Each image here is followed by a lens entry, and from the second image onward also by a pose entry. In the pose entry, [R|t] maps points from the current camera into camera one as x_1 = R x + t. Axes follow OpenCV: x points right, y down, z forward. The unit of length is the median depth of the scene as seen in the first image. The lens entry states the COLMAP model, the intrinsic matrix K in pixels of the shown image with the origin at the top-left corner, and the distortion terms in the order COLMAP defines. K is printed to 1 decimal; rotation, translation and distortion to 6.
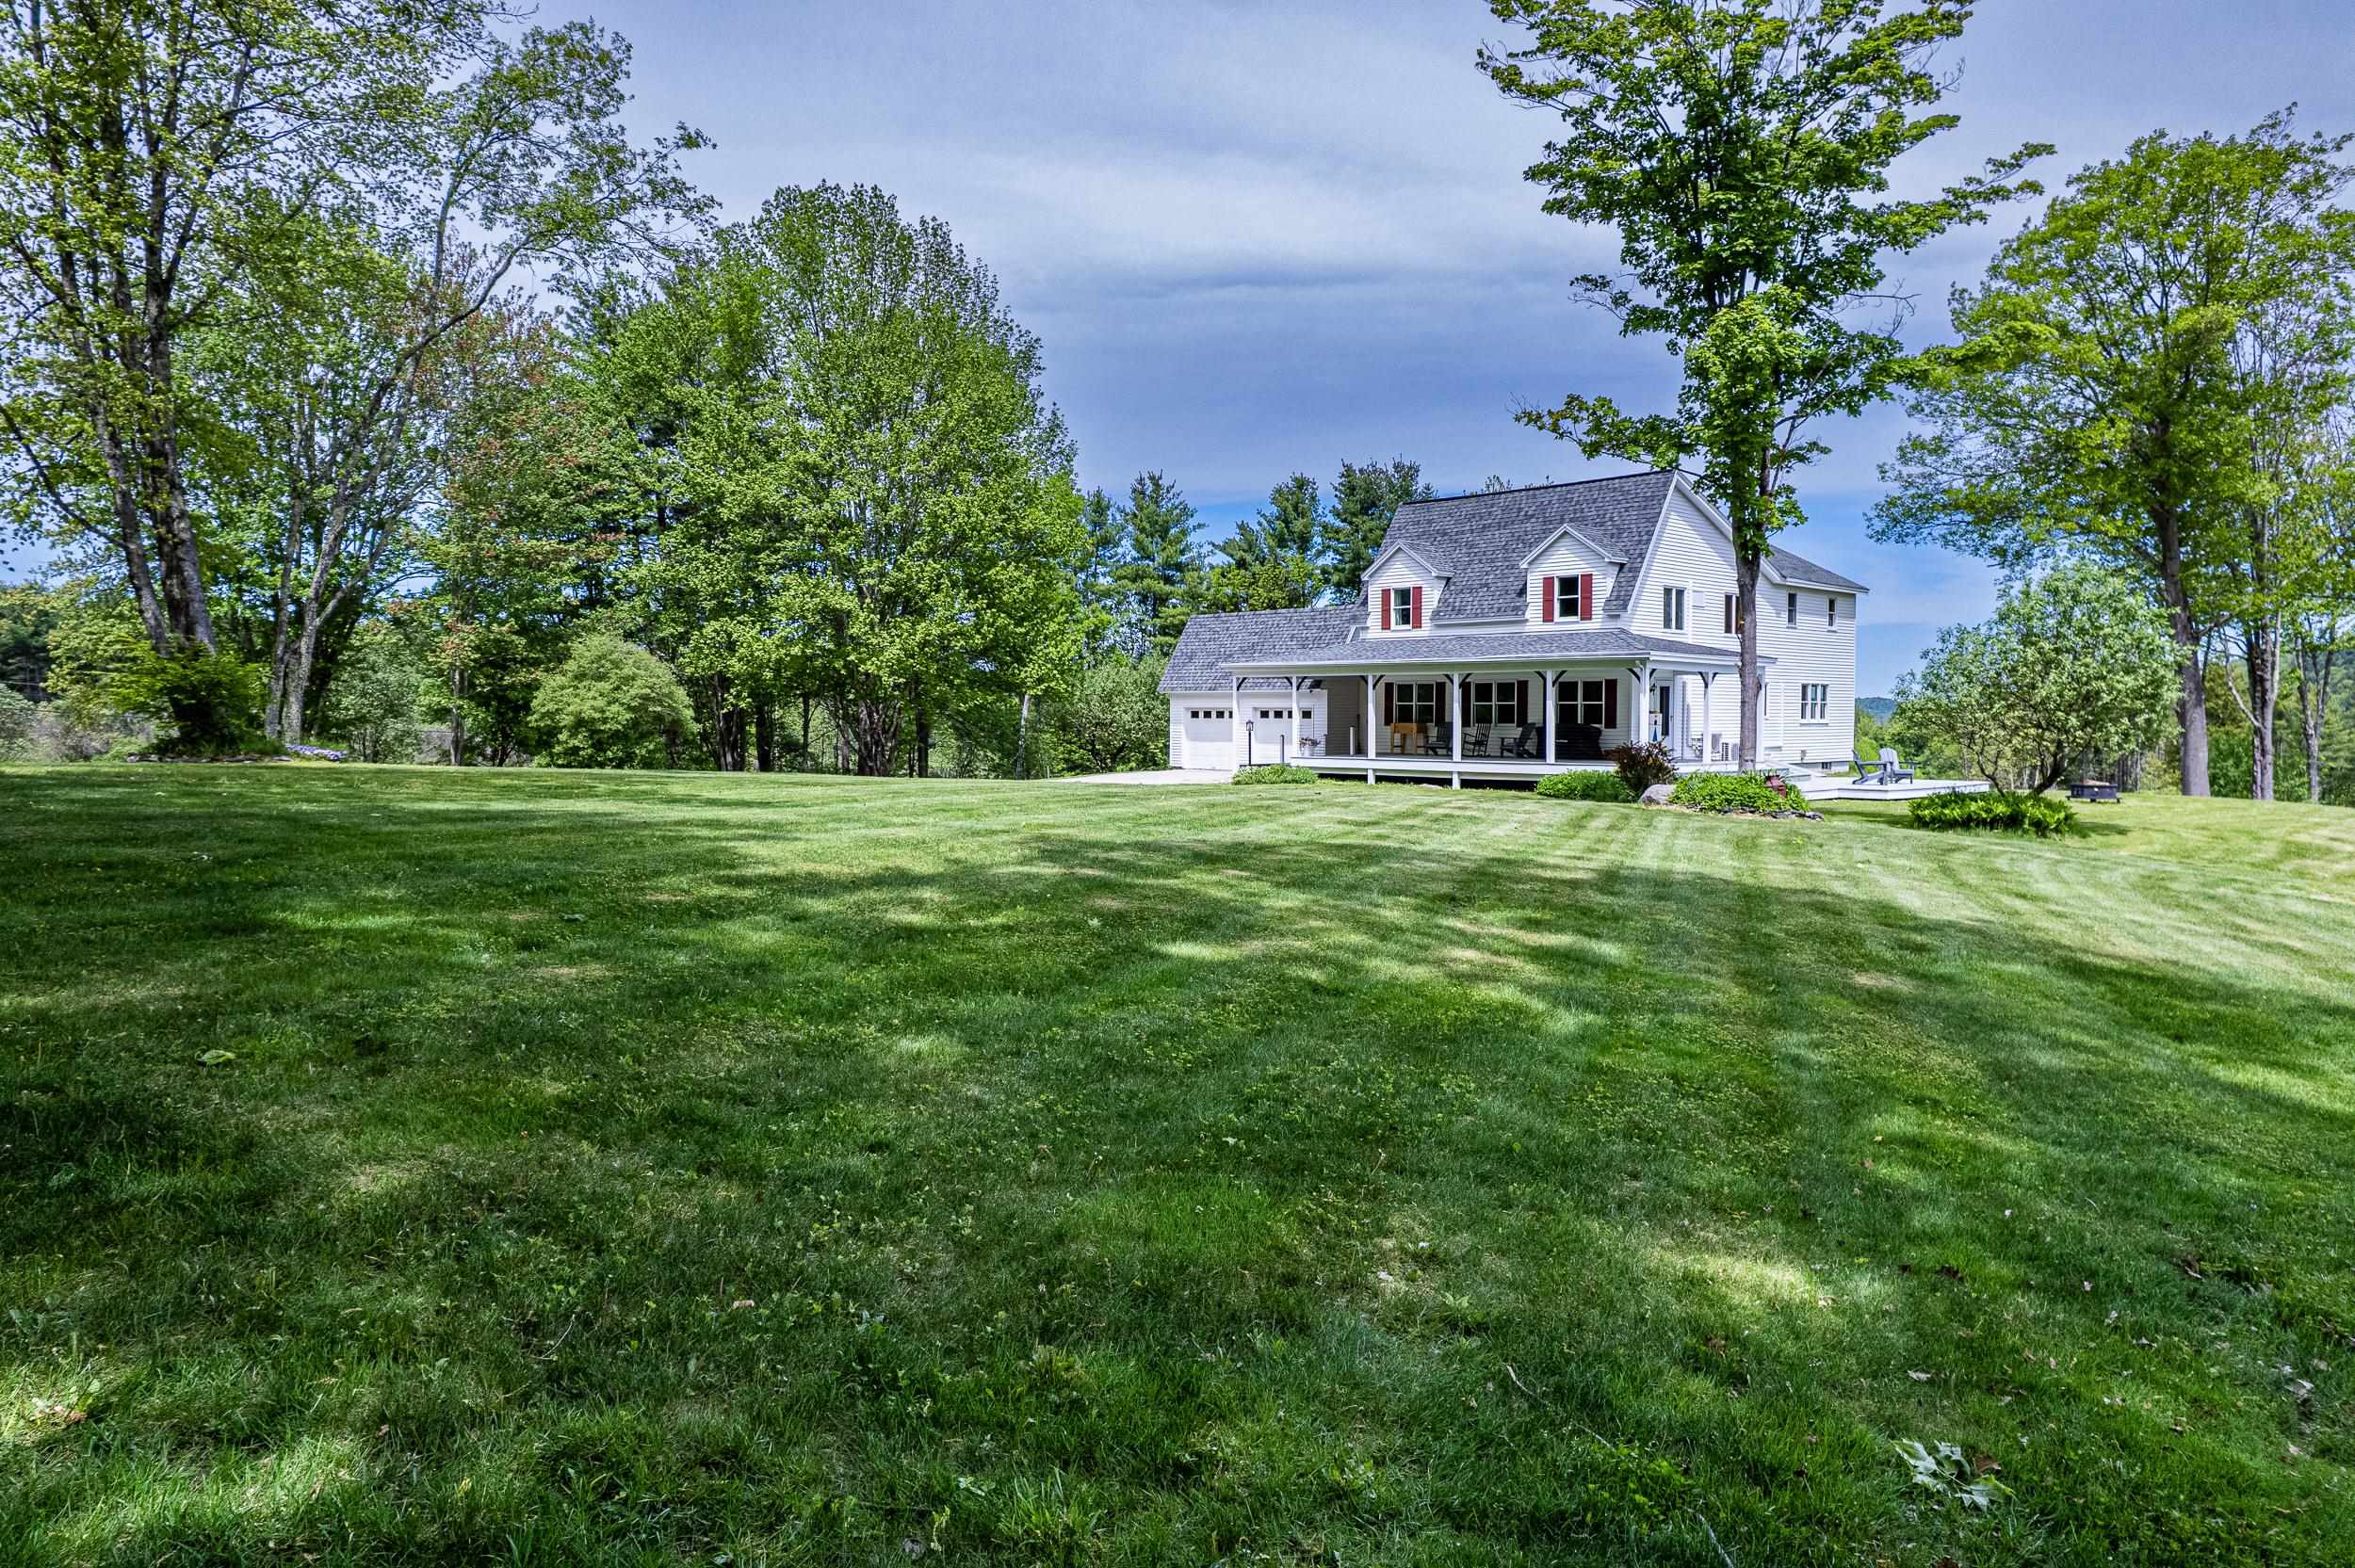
lens RADIAL K [[1500.9, 0, 1185.9], [0, 1500.9, 746.3], [0, 0, 1]] dist [-0.081655, 0.072208]
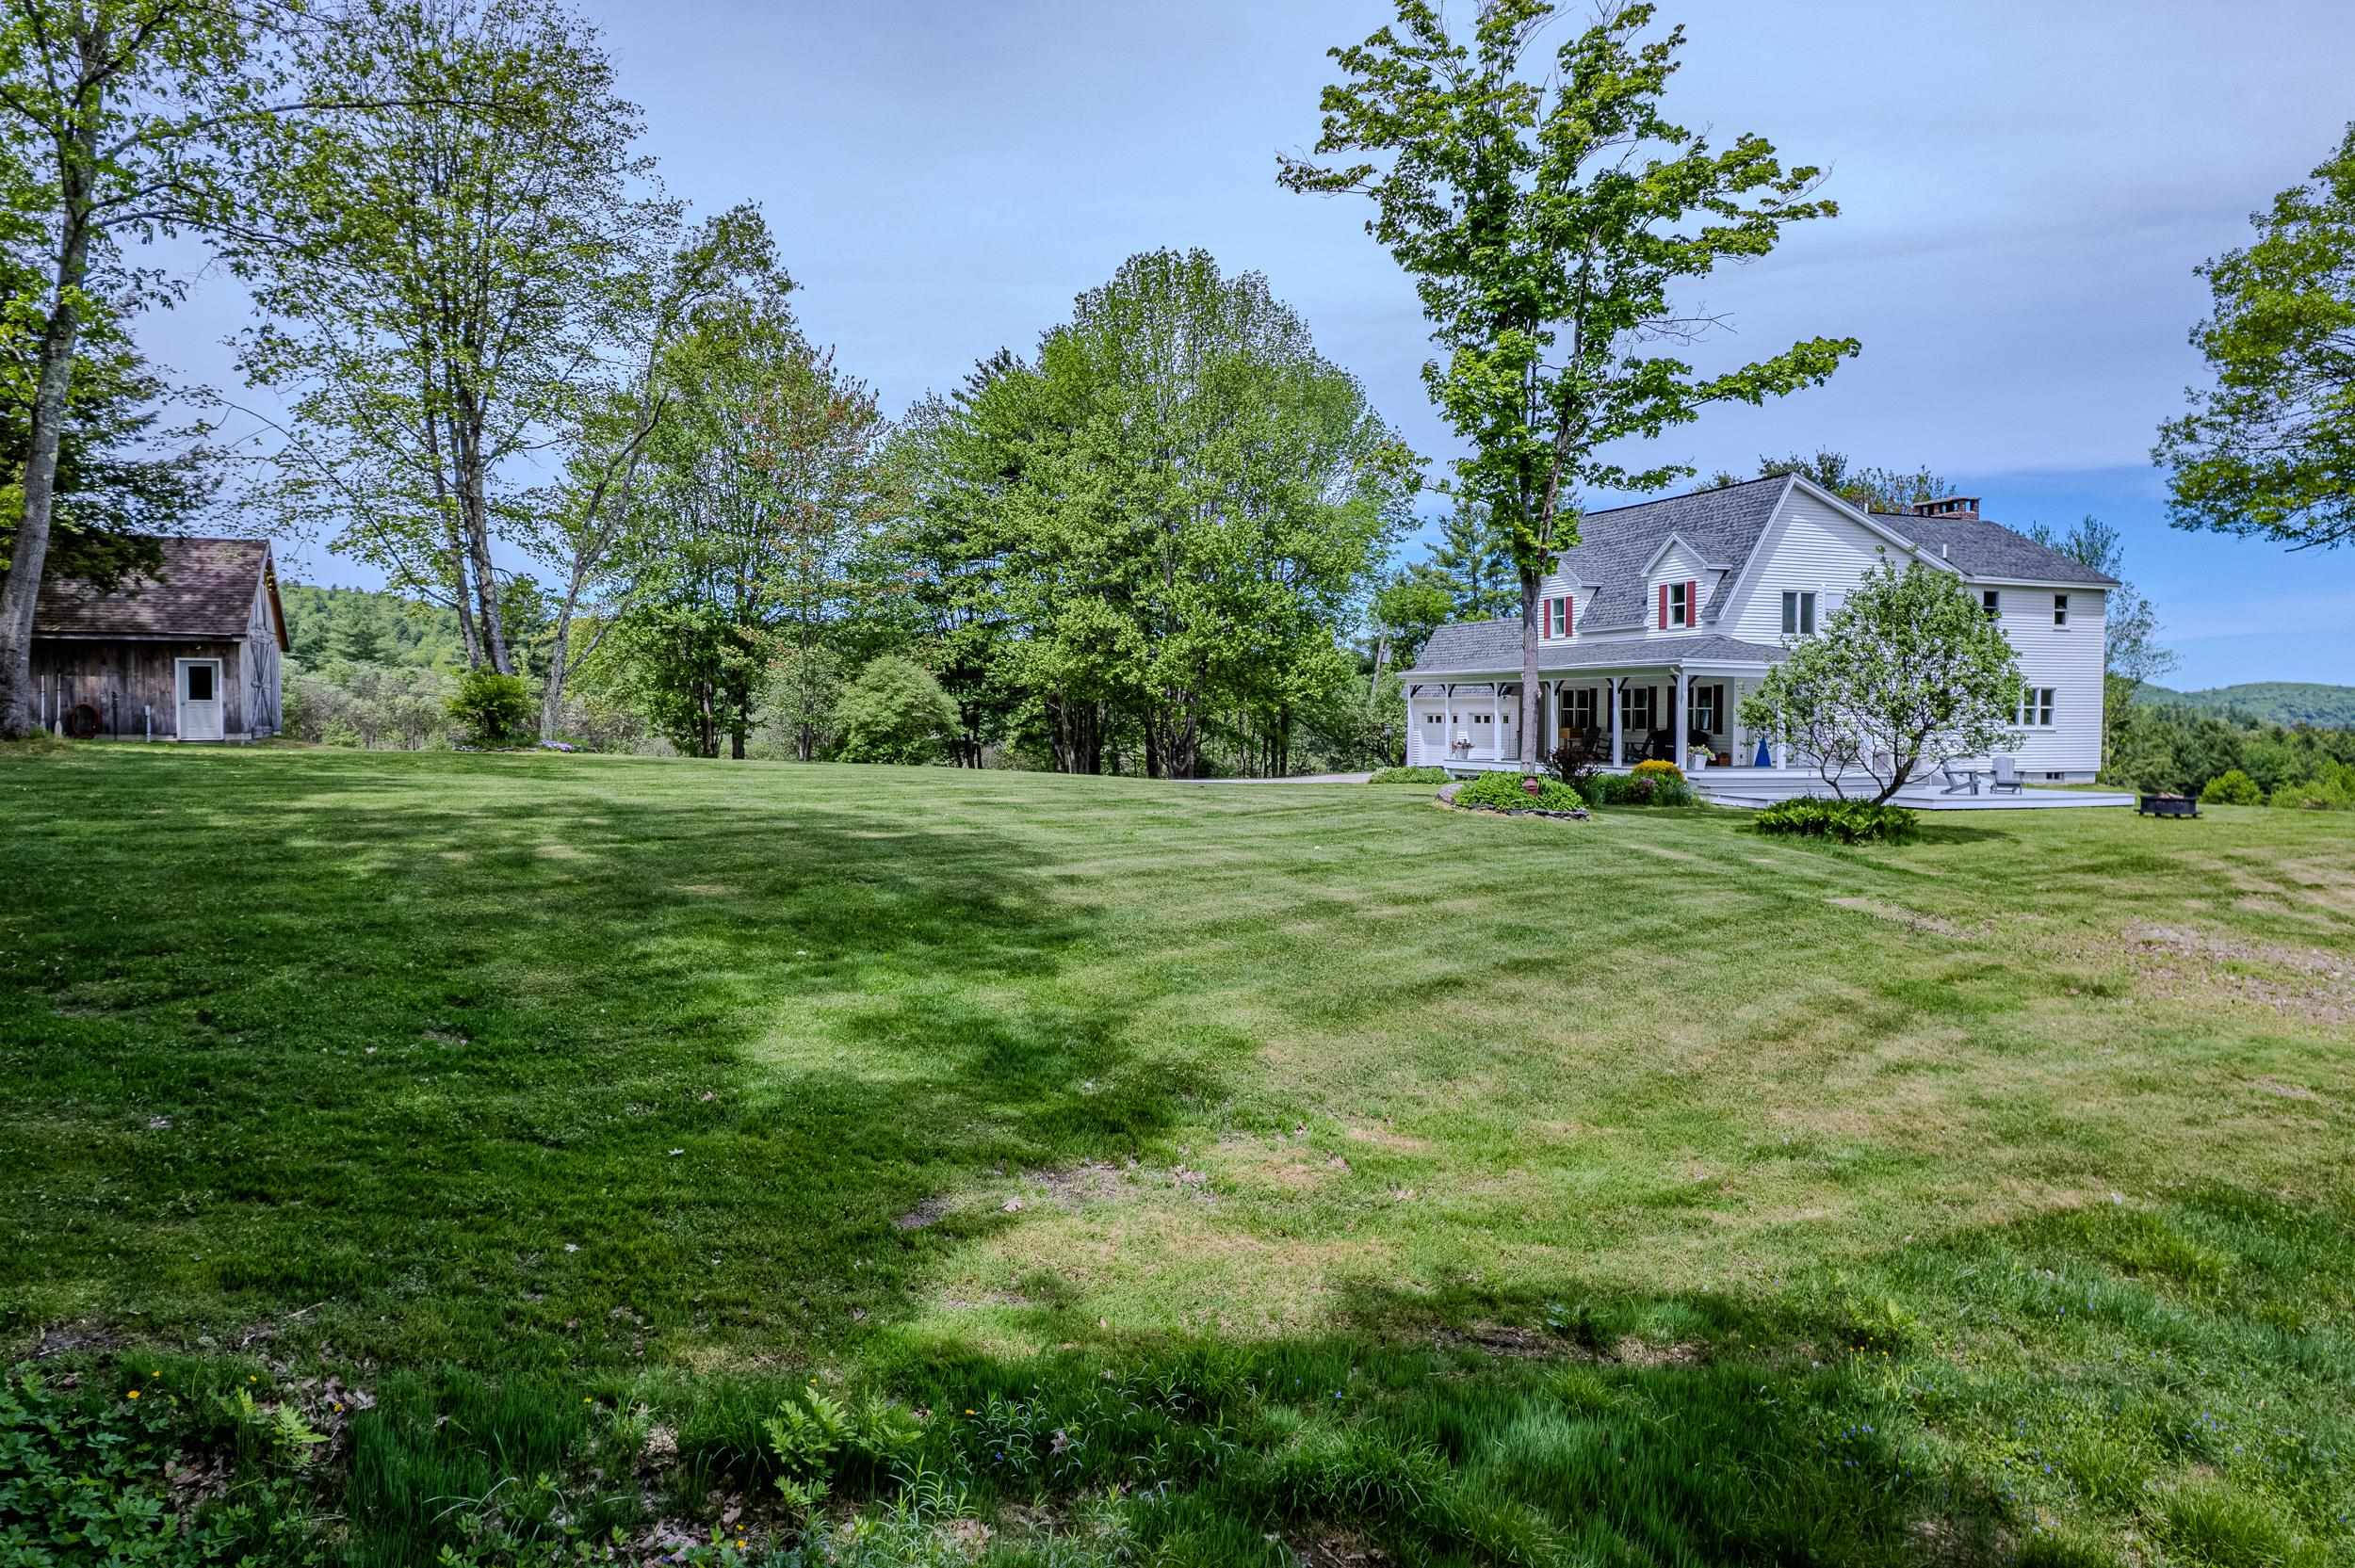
lens RADIAL K [[1500.9, 0, 1185.9], [0, 1500.9, 746.3], [0, 0, 1]] dist [-0.081655, 0.072208]
pose [[0.923996, 0.007796, -0.382322, 0.328455], [-0.008914, 0.999960, -0.001153, 0.000865], [0.382298, 0.004473, 0.924028, -0.065222]]
